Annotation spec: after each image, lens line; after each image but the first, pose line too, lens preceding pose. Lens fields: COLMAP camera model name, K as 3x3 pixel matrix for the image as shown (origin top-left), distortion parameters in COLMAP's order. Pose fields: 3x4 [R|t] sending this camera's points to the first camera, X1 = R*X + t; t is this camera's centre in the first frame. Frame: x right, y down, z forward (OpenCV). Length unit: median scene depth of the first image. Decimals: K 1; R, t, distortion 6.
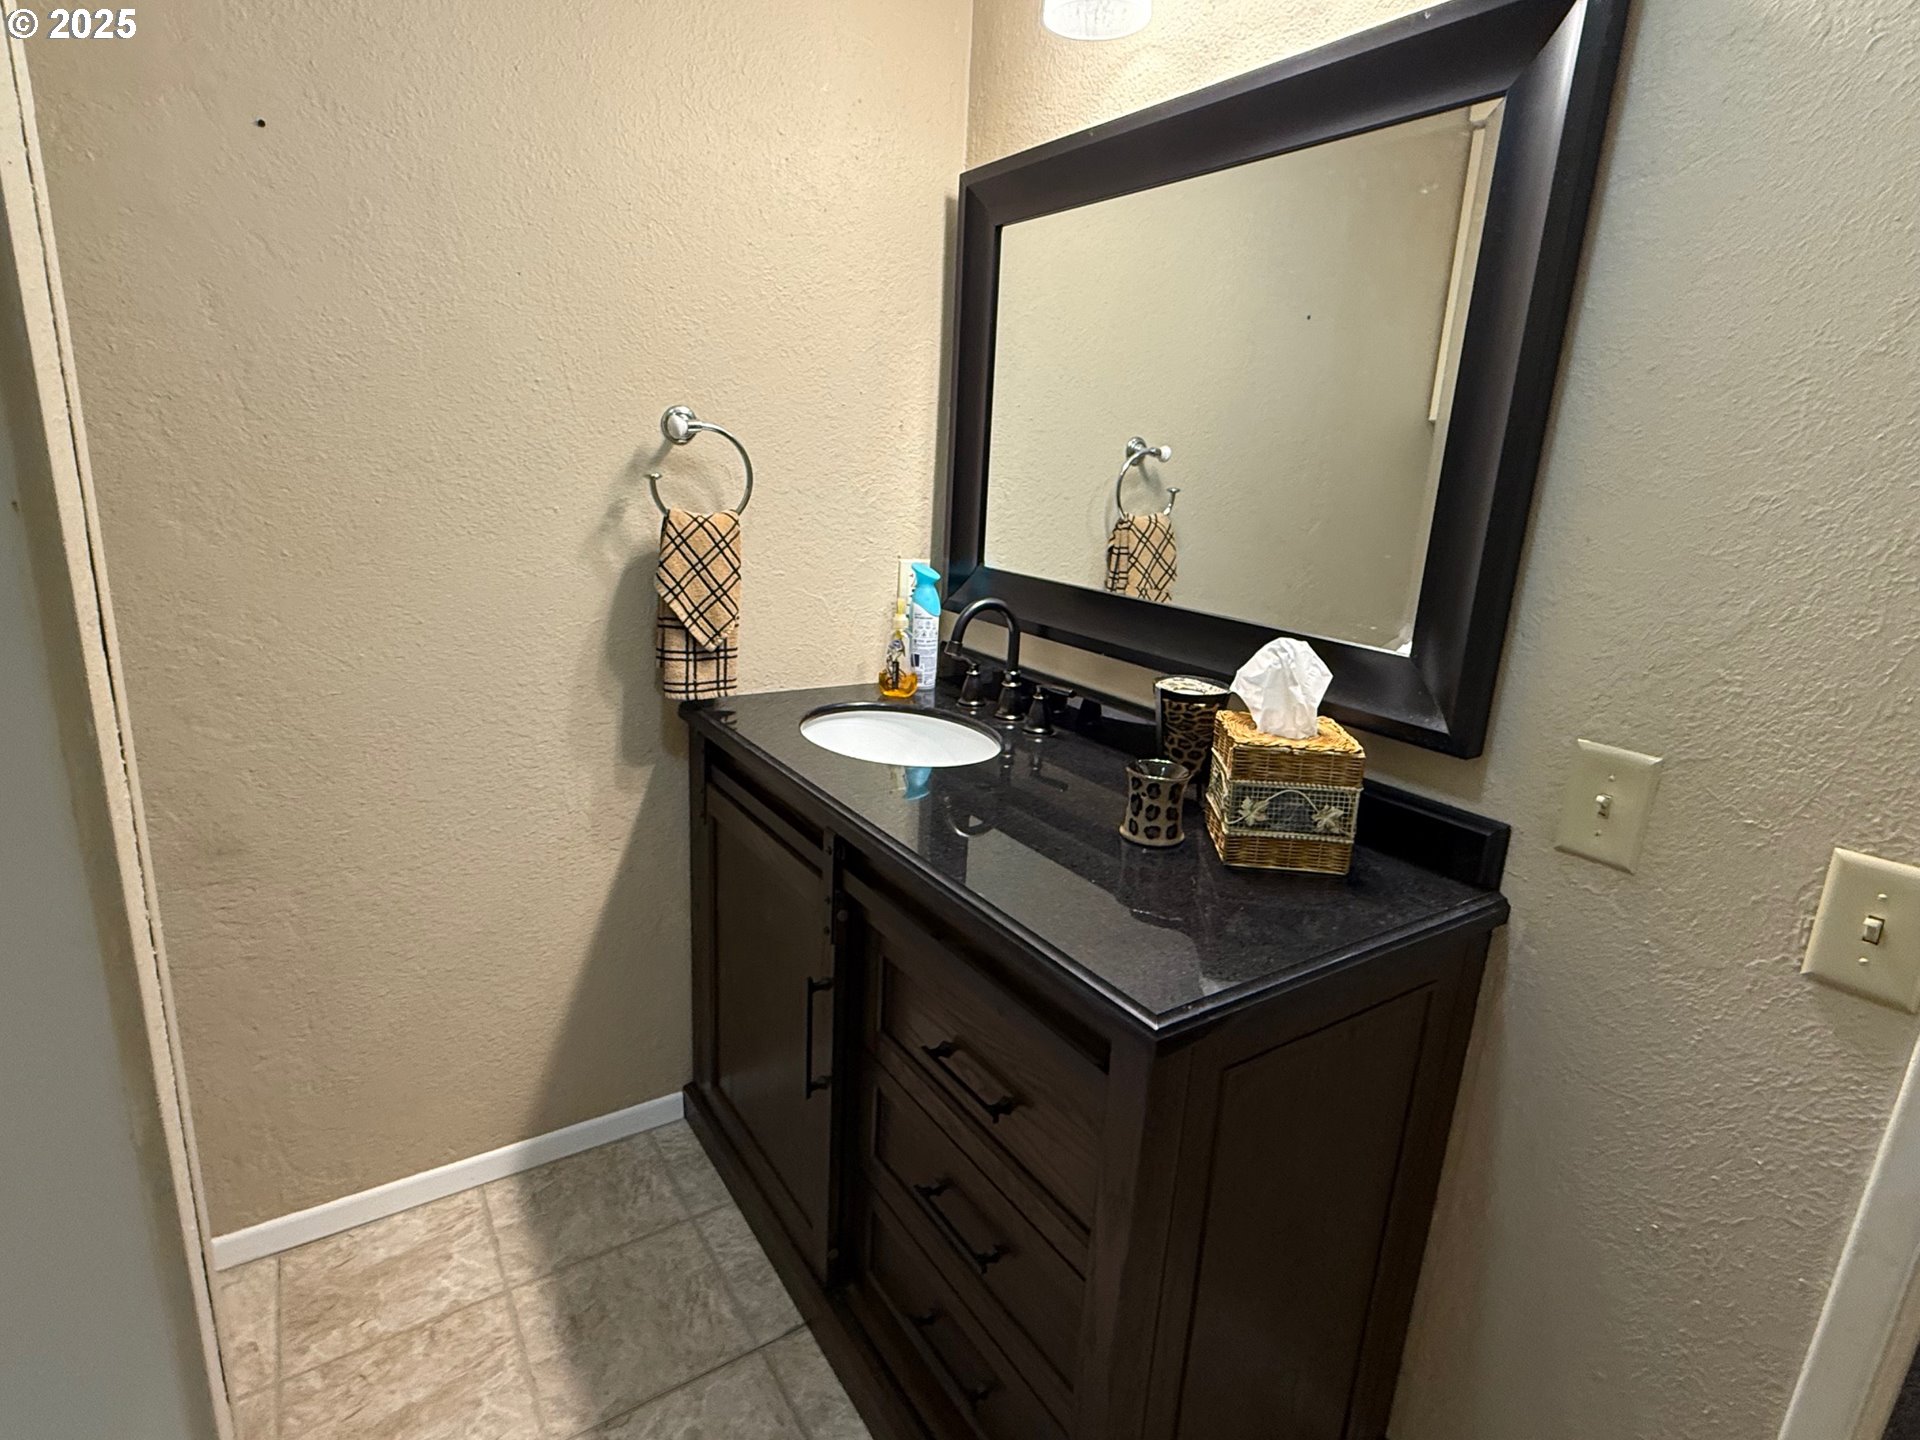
lens RADIAL K [[983.2, 0, 957.5], [0, 983.2, 717.0], [0, 0, 1]] dist [0.002668, -0.000434]
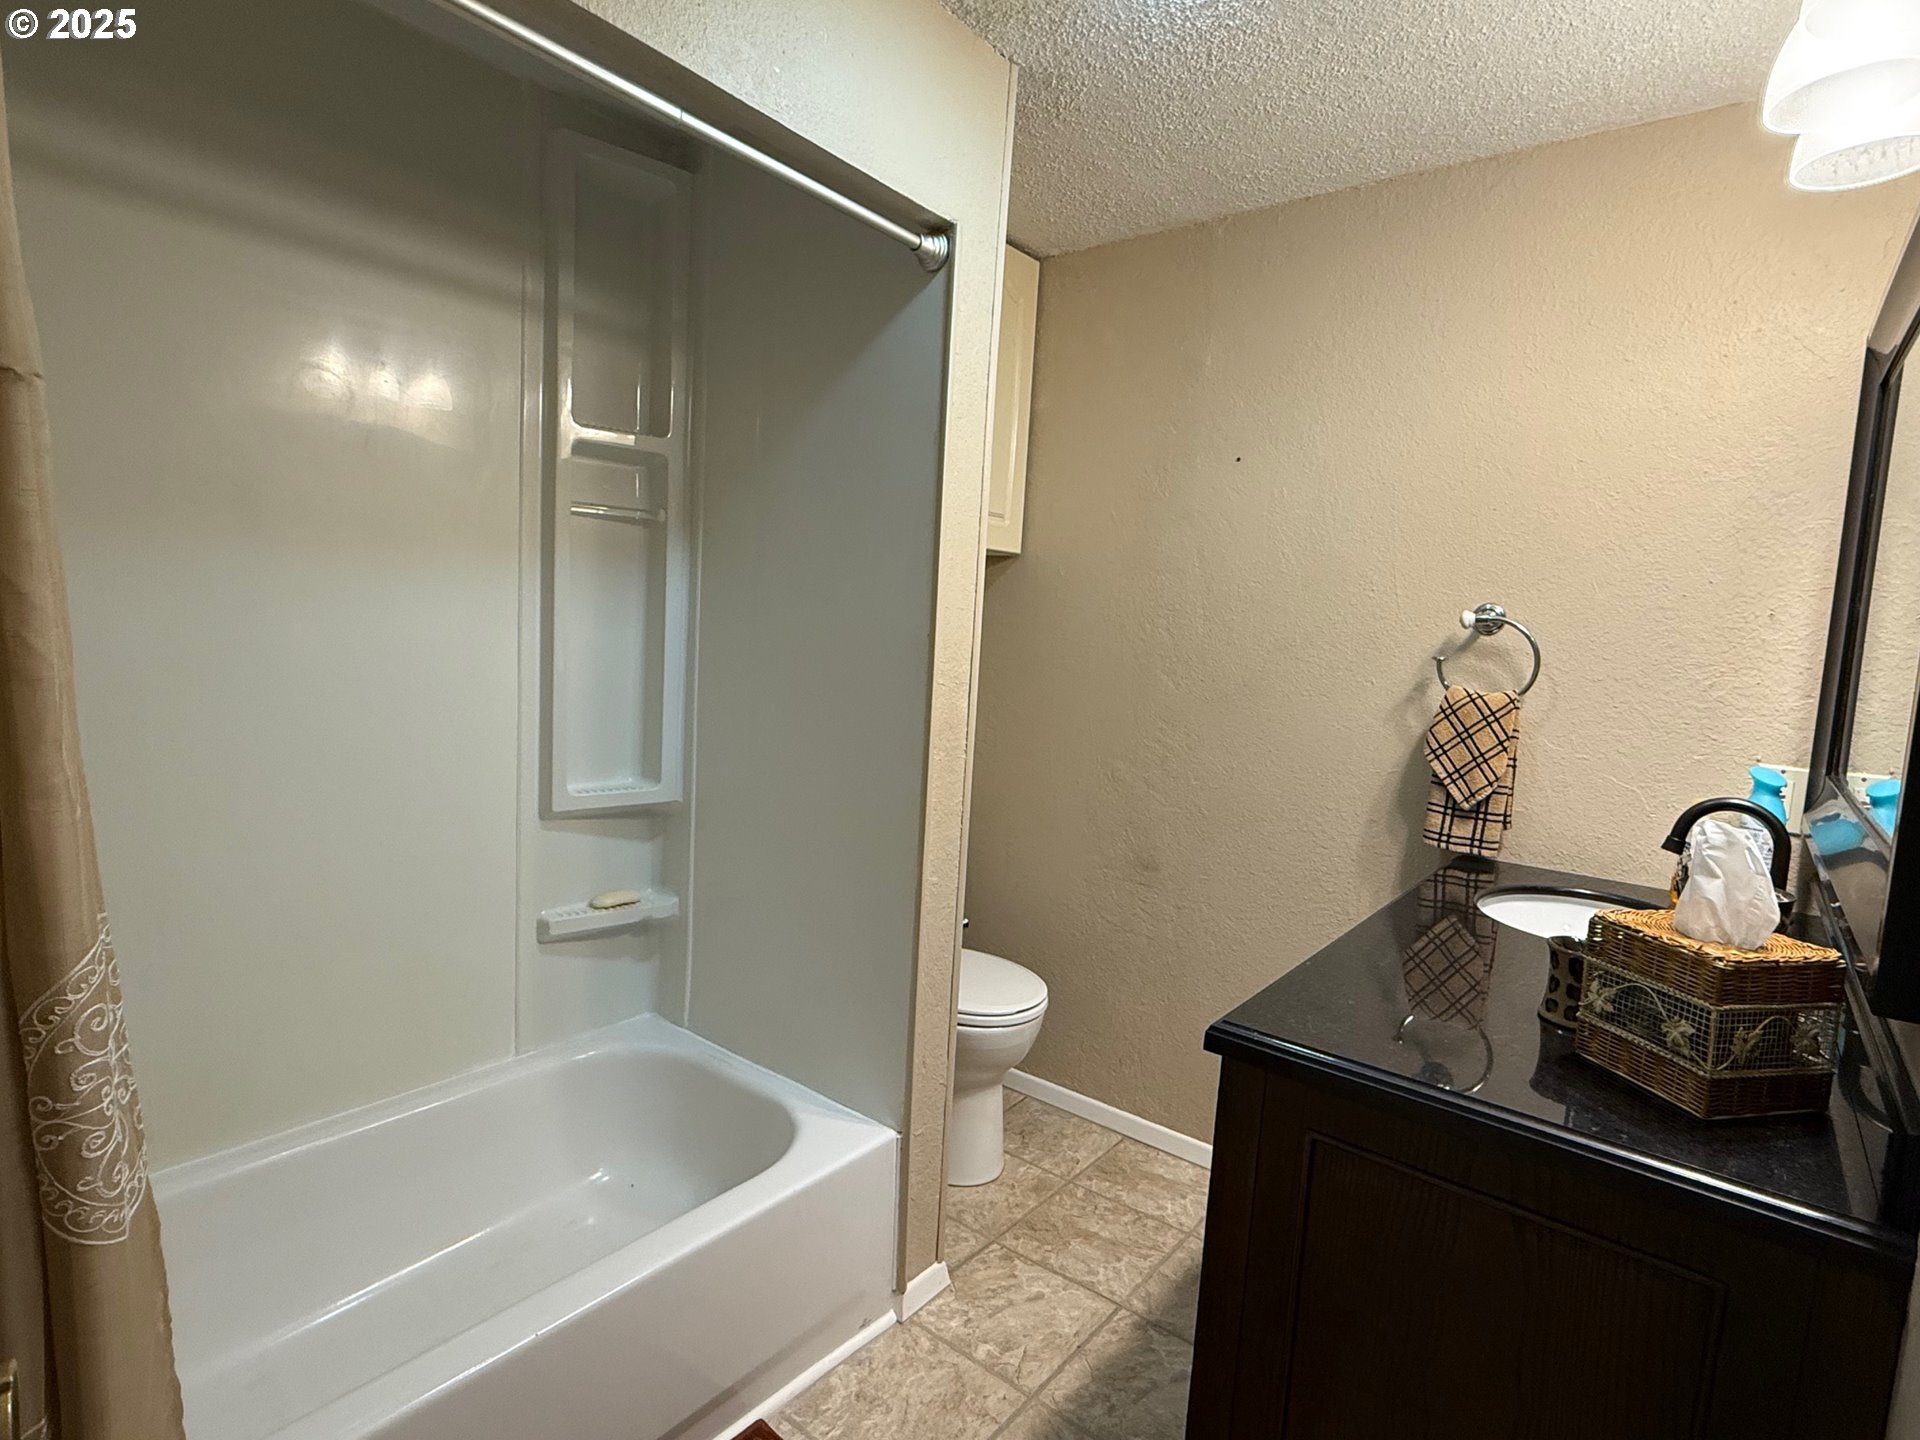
lens RADIAL K [[983.2, 0, 956.7], [0, 983.2, 720.2], [0, 0, 1]] dist [0.002668, -0.000434]
pose [[0.311566, 0.062110, -0.948192, 0.655406], [-0.277004, 0.960458, -0.028107, 0.028980], [0.908953, 0.271410, 0.316451, 0.084365]]
